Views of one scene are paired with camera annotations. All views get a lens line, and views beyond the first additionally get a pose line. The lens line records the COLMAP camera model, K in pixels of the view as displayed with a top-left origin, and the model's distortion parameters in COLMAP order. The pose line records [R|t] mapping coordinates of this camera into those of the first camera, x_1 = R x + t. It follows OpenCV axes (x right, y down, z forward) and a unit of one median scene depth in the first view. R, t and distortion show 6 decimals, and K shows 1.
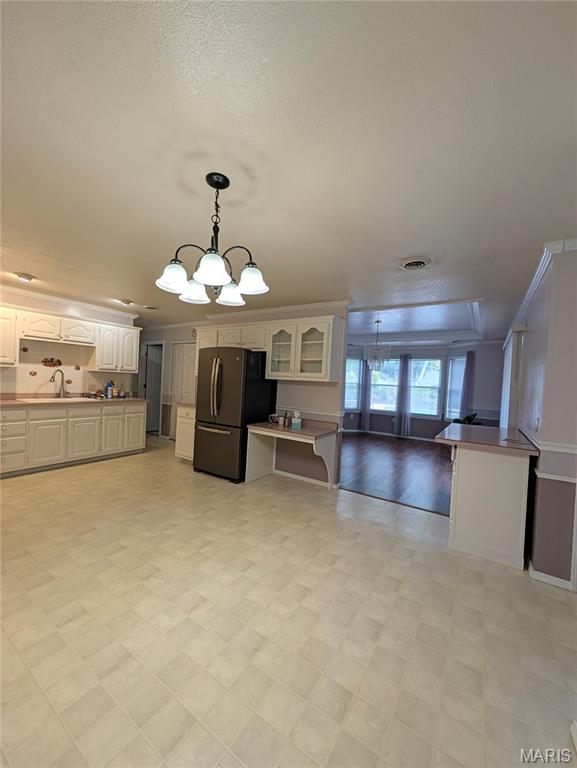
lens RADIAL K [[298.6, 0, 287.3], [0, 298.6, 384.7], [0, 0, 1]] dist [0.001430, 0.000054]
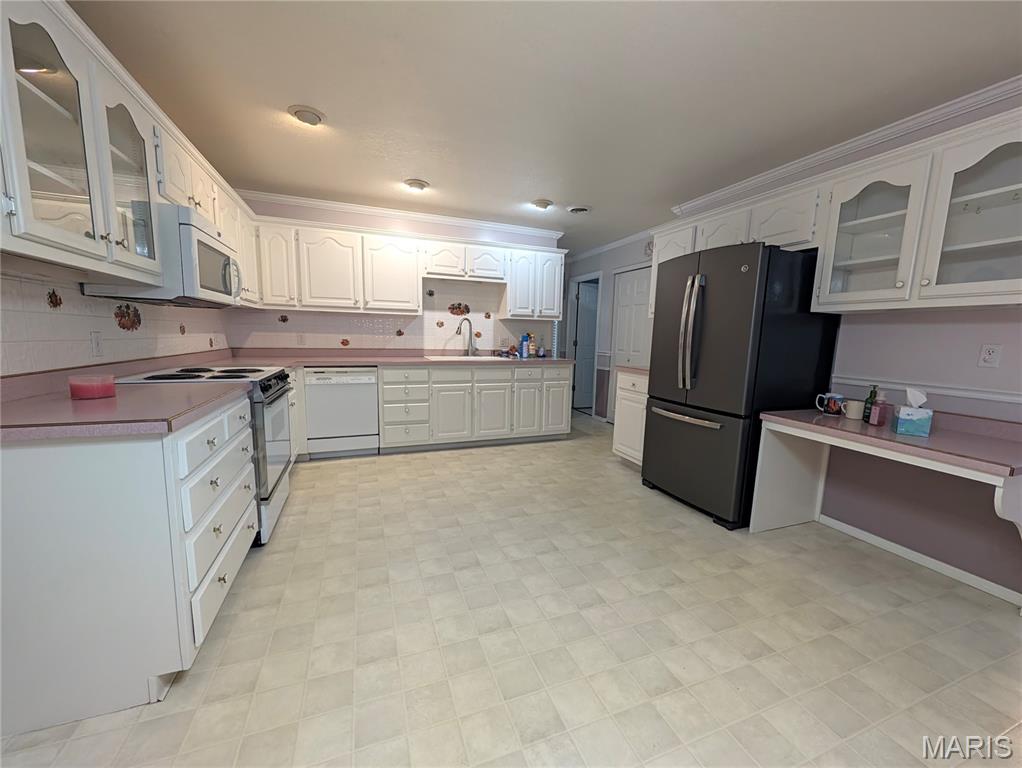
lens RADIAL K [[397.4, 0, 514.7], [0, 397.4, 388.0], [0, 0, 1]] dist [0.001430, 0.000054]
pose [[0.815084, 0.049214, -0.577249, -0.086455], [0.007178, 0.995451, 0.095002, 0.032821], [0.579298, -0.081578, 0.811023, 0.267552]]
